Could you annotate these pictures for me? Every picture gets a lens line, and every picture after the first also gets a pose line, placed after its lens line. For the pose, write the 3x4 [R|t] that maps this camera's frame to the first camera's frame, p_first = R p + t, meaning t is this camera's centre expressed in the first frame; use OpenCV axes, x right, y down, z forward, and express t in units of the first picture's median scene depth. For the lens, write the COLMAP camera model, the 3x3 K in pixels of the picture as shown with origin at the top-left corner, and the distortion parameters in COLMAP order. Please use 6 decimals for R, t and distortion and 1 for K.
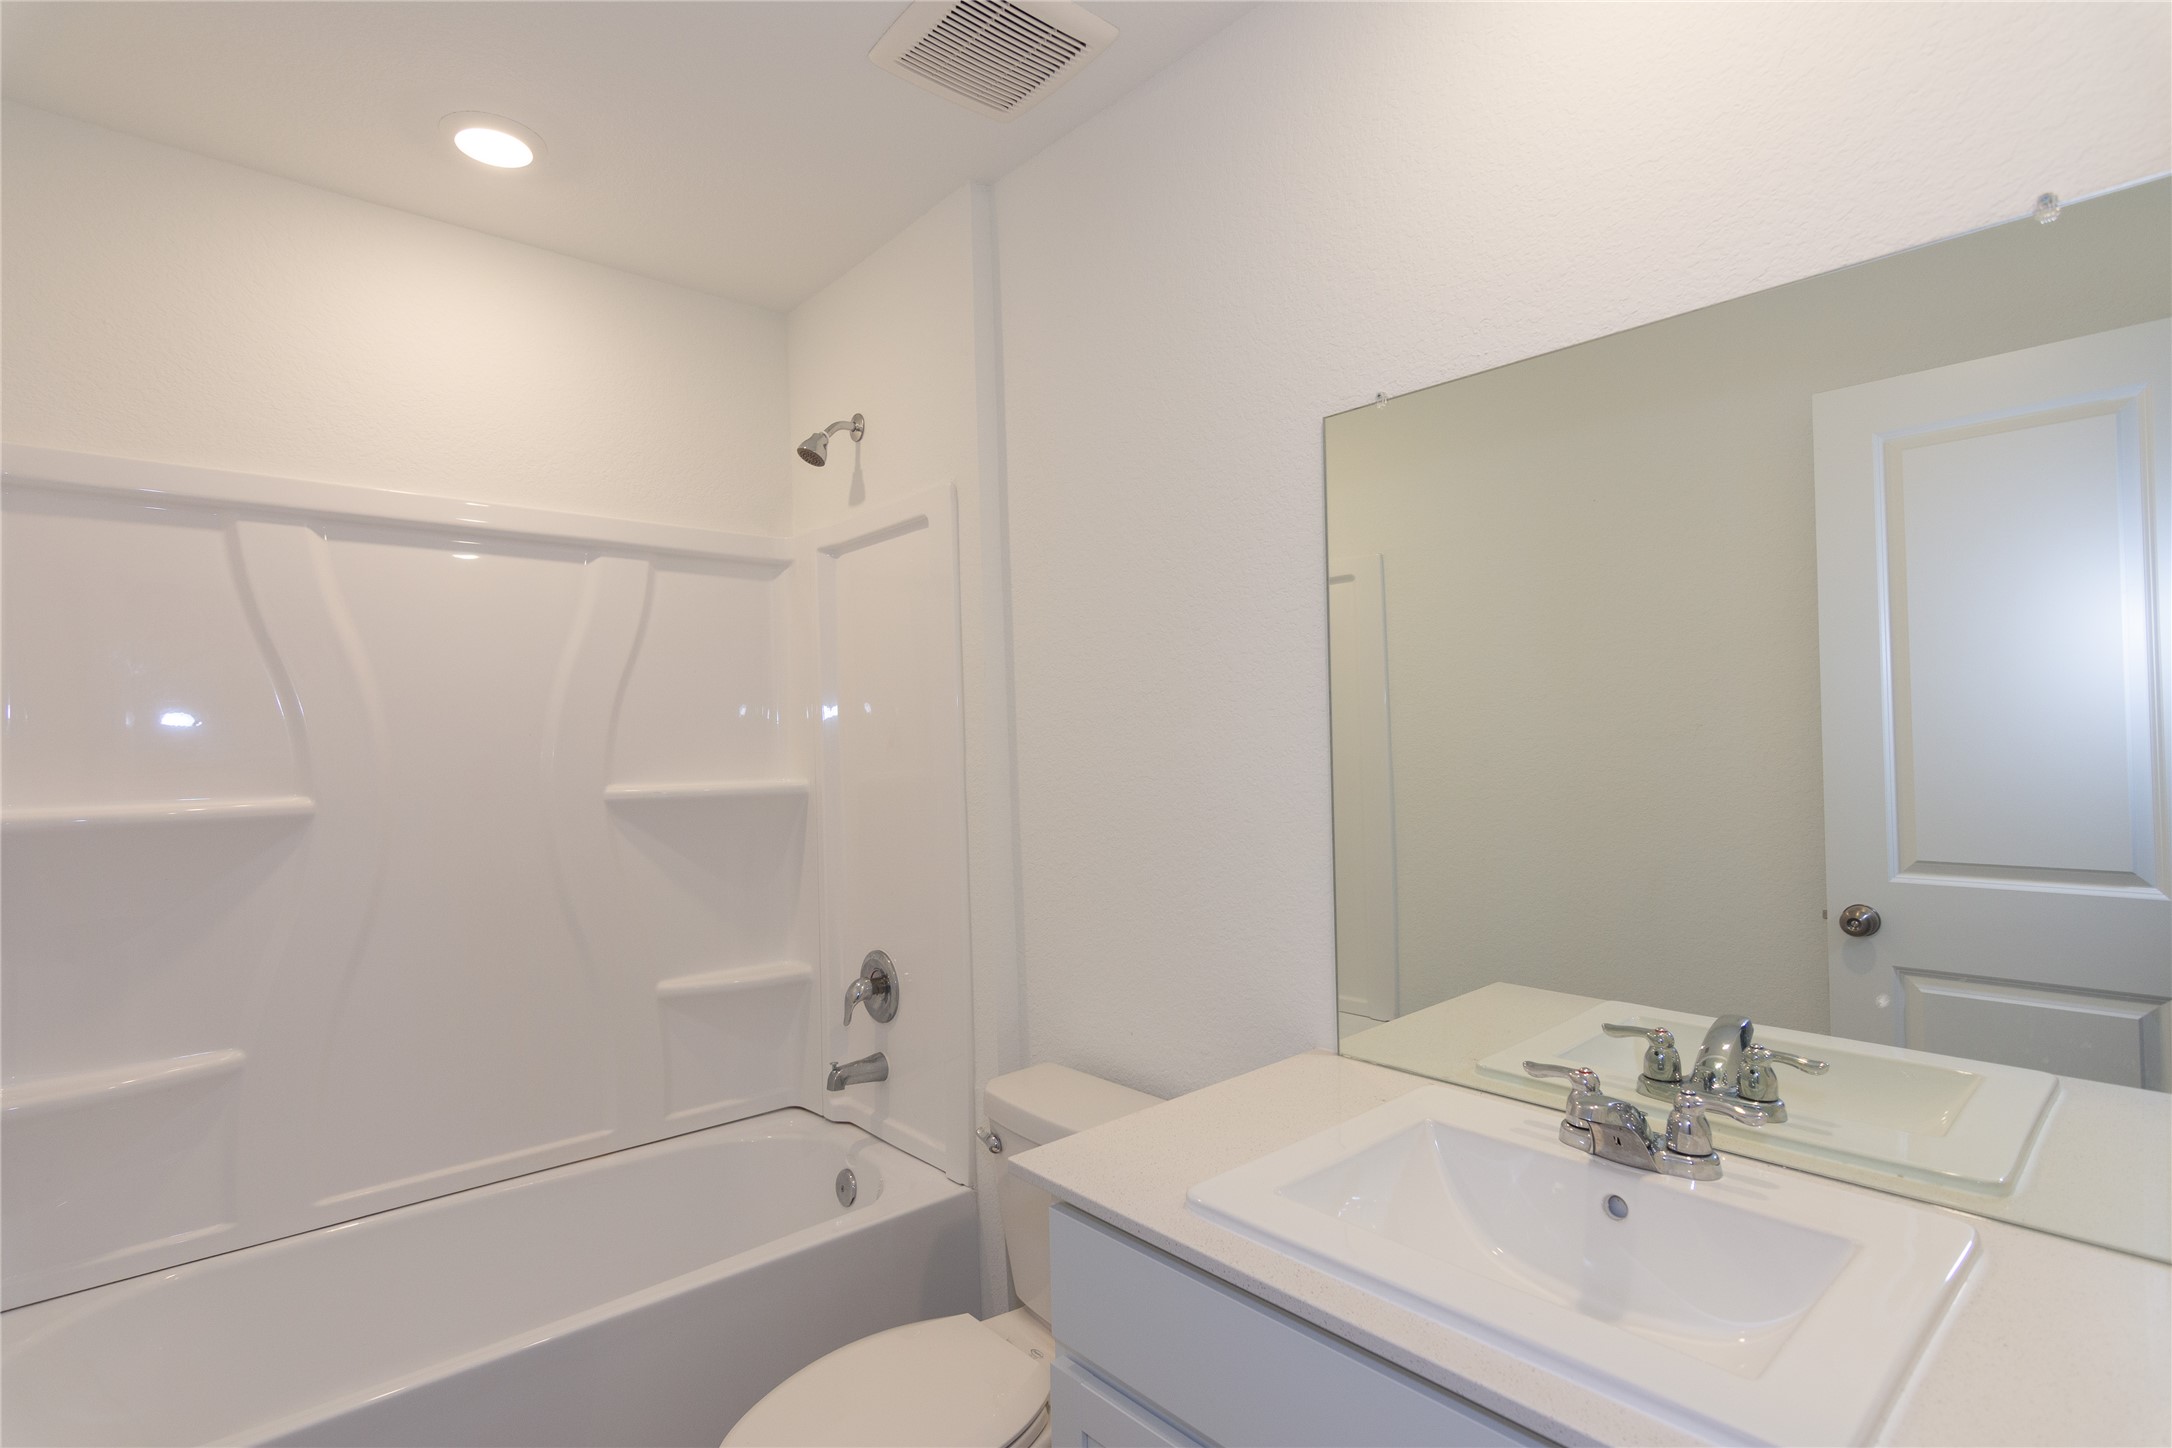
lens RADIAL K [[1049.5, 0, 1079.0], [0, 1049.5, 735.2], [0, 0, 1]] dist [-0.004784, 0.004307]
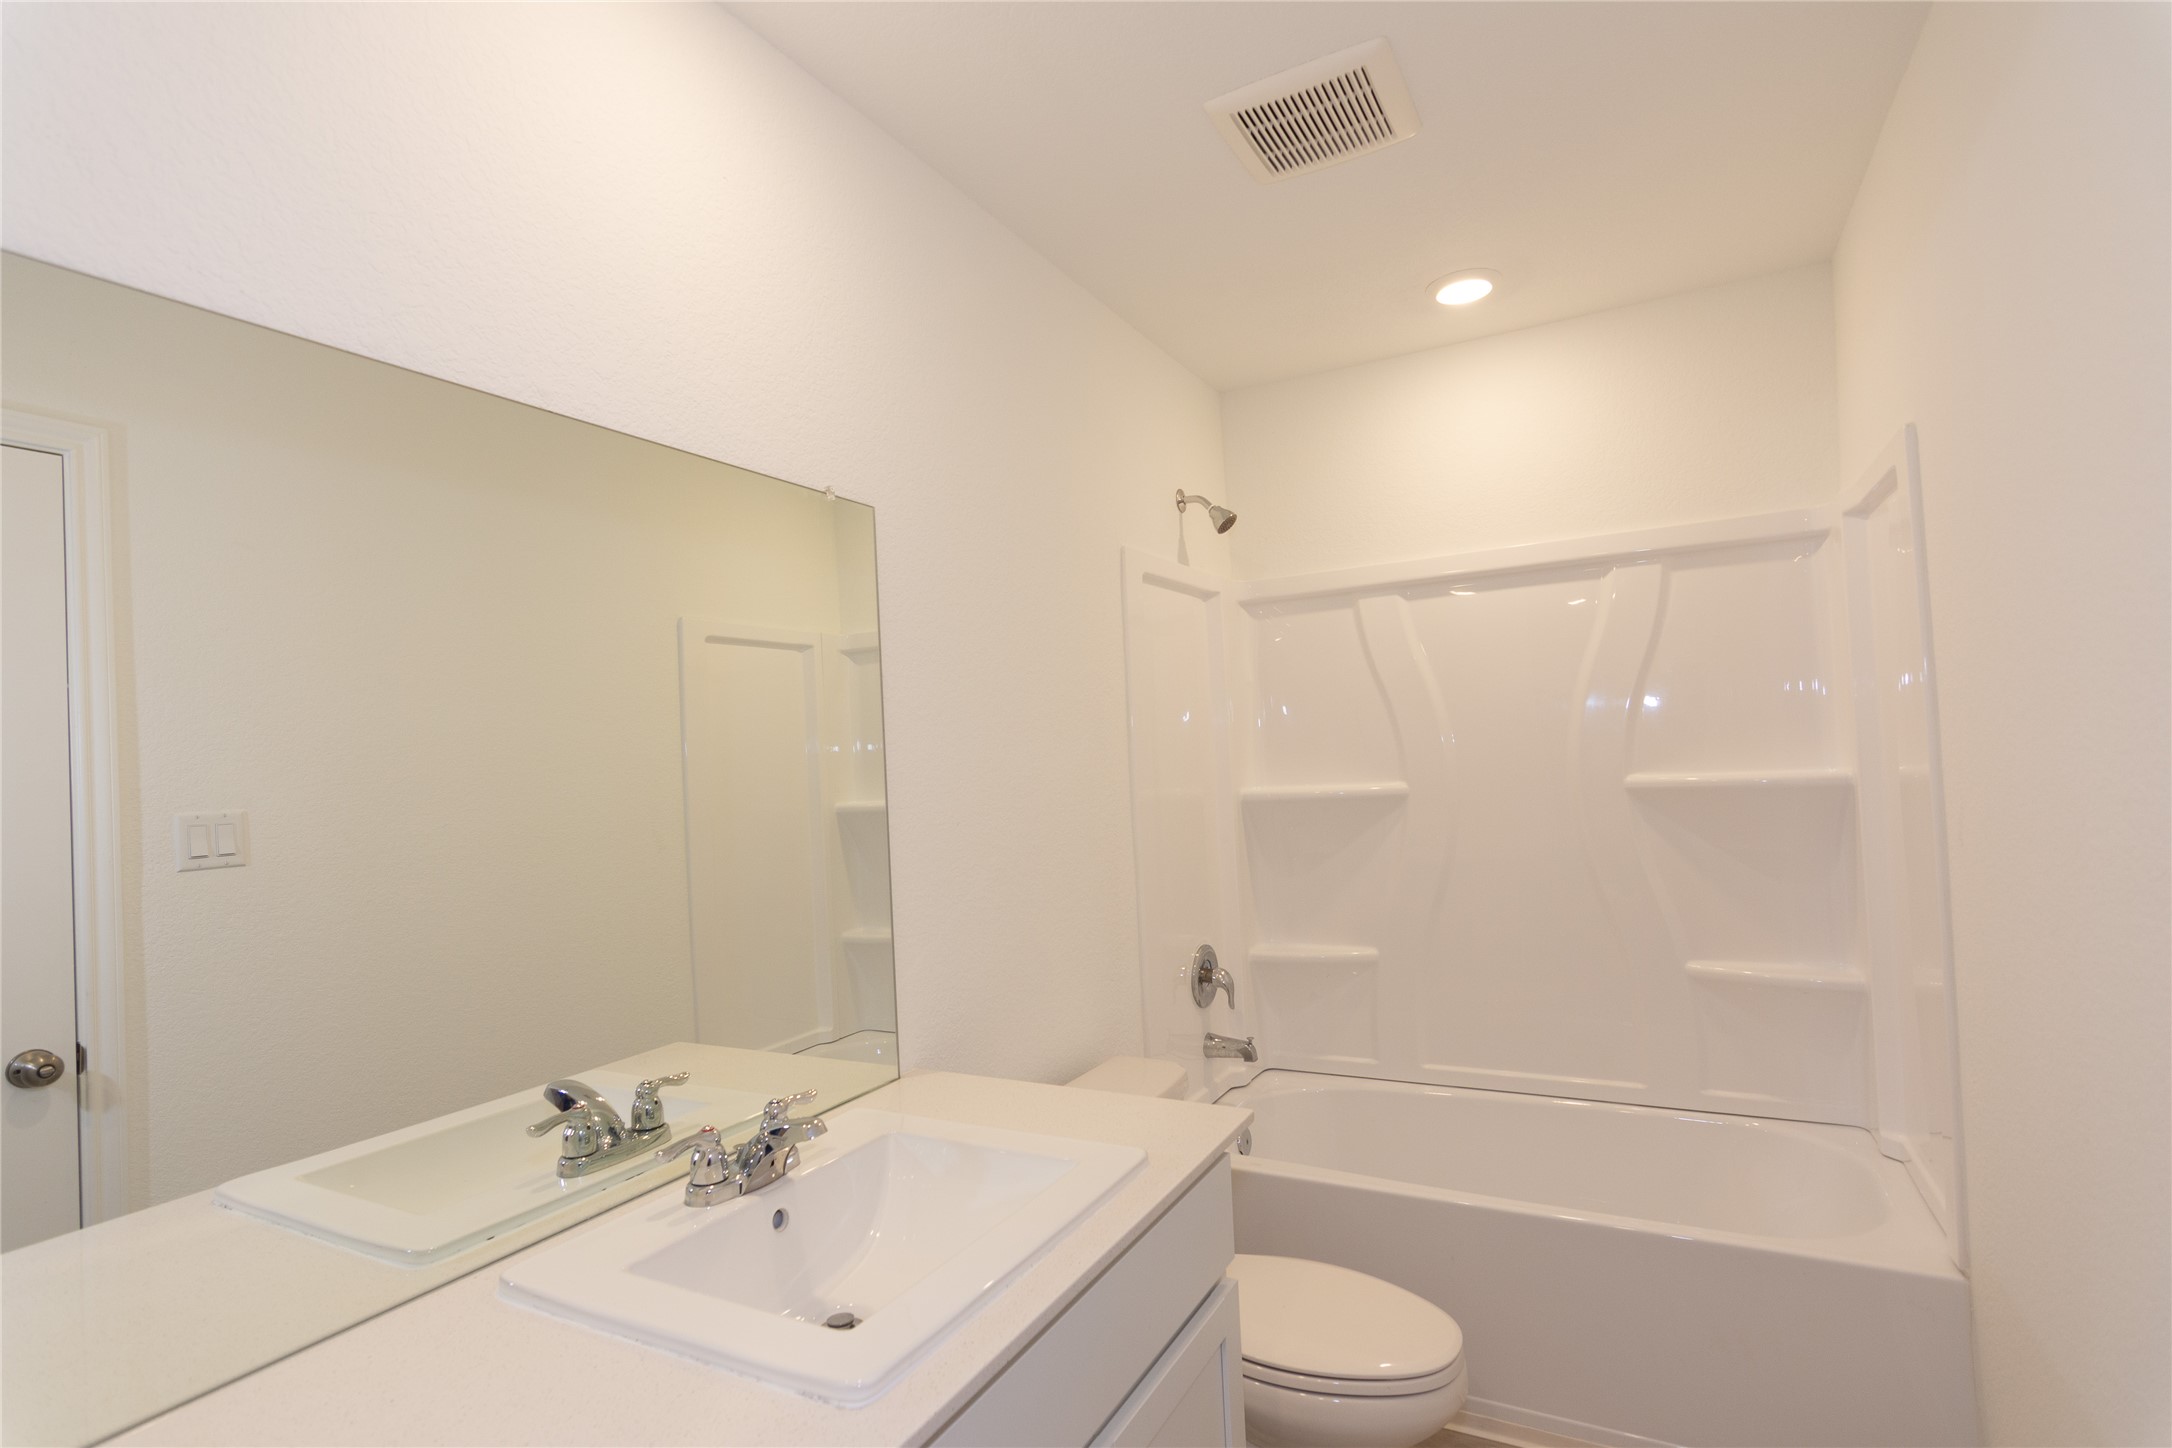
lens RADIAL K [[1049.5, 0, 1079.0], [0, 1049.5, 735.2], [0, 0, 1]] dist [-0.004784, 0.004307]
pose [[0.340953, -0.022896, -0.939801, 0.388512], [0.049779, 0.998741, -0.006273, -0.015643], [0.938761, -0.044643, 0.341663, 0.074055]]
